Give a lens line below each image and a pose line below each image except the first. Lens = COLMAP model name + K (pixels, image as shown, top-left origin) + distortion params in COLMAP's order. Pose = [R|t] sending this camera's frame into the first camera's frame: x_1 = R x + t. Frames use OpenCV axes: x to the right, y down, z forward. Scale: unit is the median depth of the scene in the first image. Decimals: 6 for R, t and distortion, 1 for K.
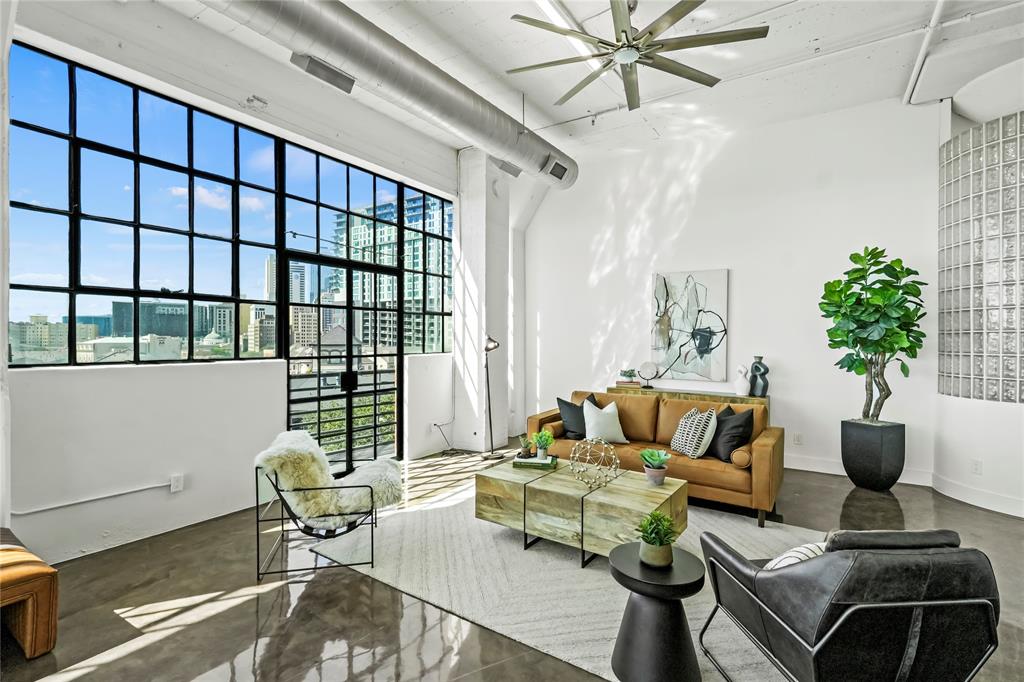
lens RADIAL K [[488.0, 0, 500.8], [0, 488.0, 337.5], [0, 0, 1]] dist [0.008857, 0.001358]
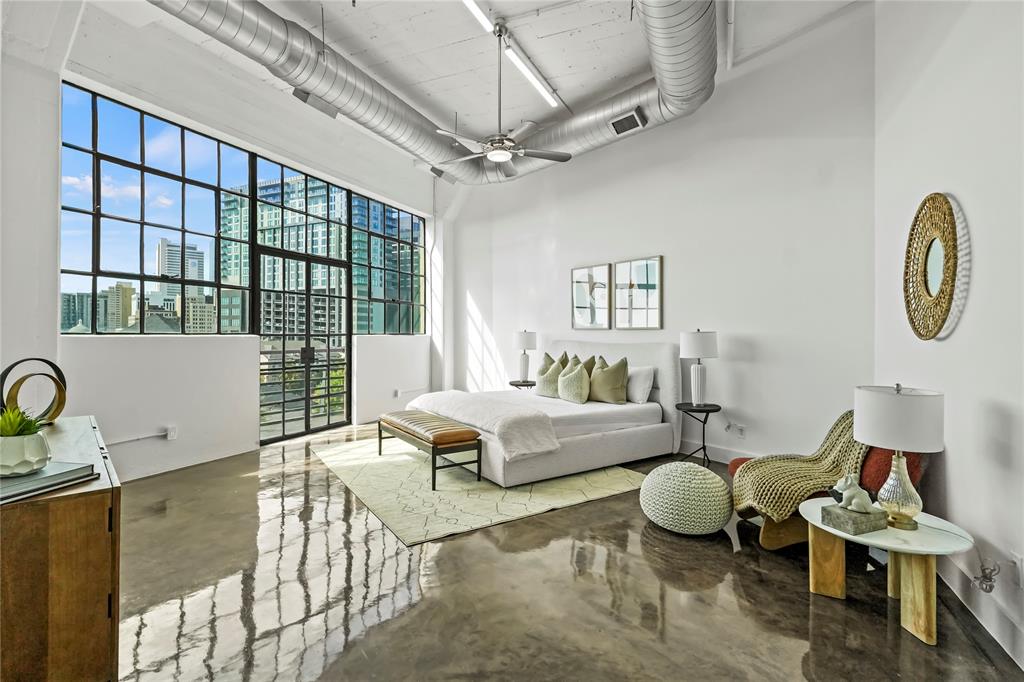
lens RADIAL K [[488.0, 0, 510.7], [0, 488.0, 334.5], [0, 0, 1]] dist [0.008857, 0.001358]
pose [[0.985427, 0.004945, 0.170026, -0.024613], [-0.005570, 0.999979, 0.003196, 0.031589], [-0.170006, -0.004096, 0.985434, -0.276288]]
